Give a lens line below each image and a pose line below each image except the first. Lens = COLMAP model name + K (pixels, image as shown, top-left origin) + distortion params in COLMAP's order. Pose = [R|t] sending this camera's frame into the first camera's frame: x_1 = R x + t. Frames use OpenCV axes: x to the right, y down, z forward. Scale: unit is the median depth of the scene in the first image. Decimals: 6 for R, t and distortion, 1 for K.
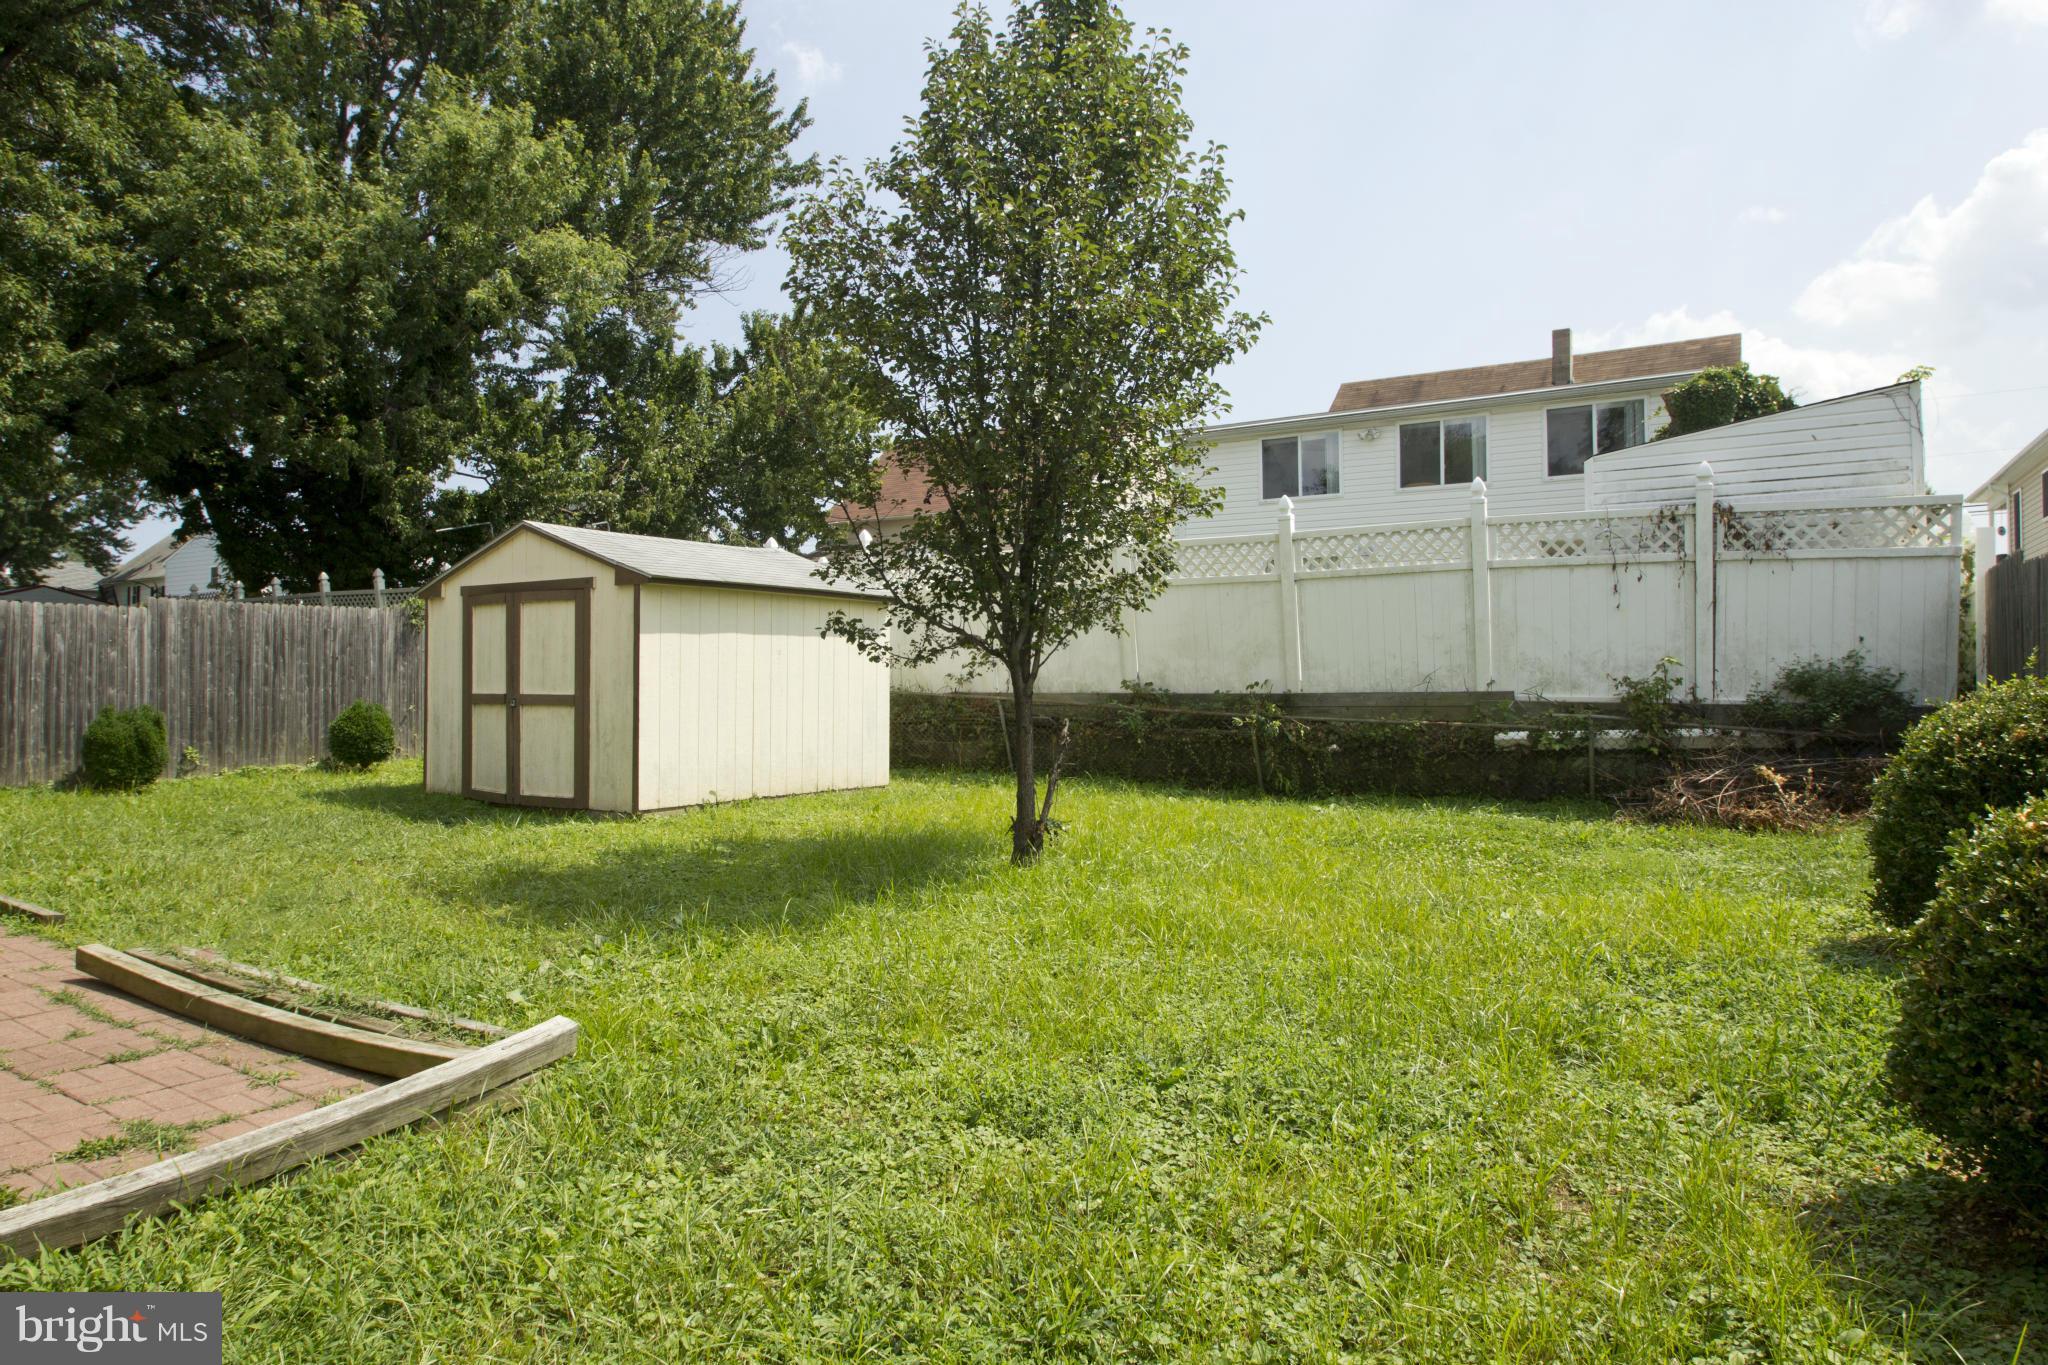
lens RADIAL K [[1075.5, 0, 1049.8], [0, 1075.5, 653.5], [0, 0, 1]] dist [-0.028844, 0.002111]
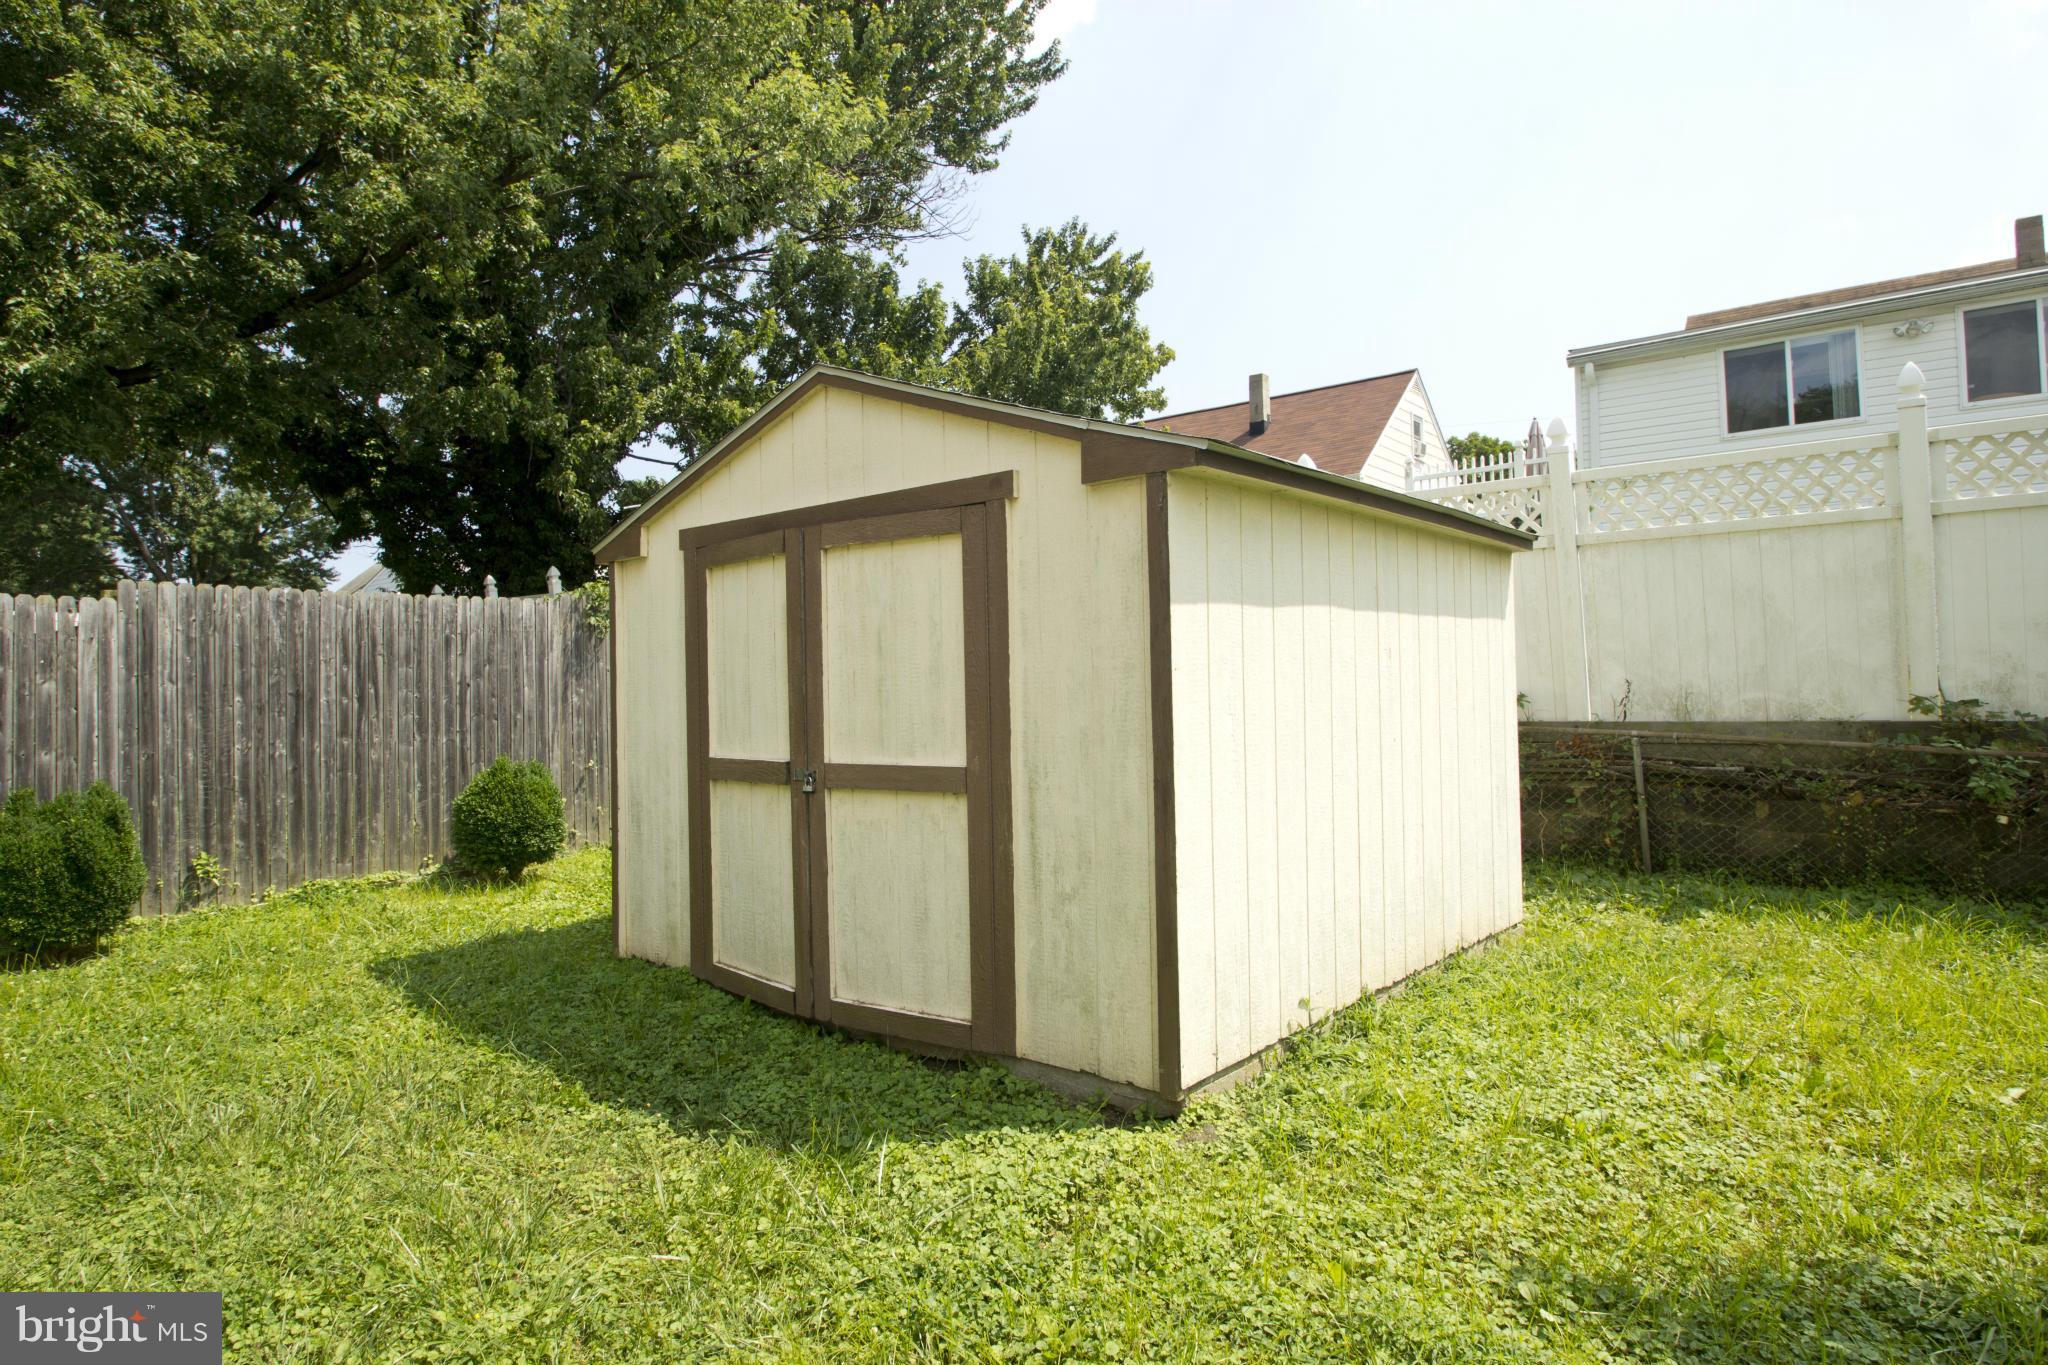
lens RADIAL K [[951.1, 0, 1033.5], [0, 951.1, 664.4], [0, 0, 1]] dist [0.001398, -0.011956]
pose [[0.993090, -0.022743, -0.115129, -0.303809], [0.022847, 0.999739, -0.000415, 0.000650], [0.115109, -0.002218, 0.993350, 0.520485]]
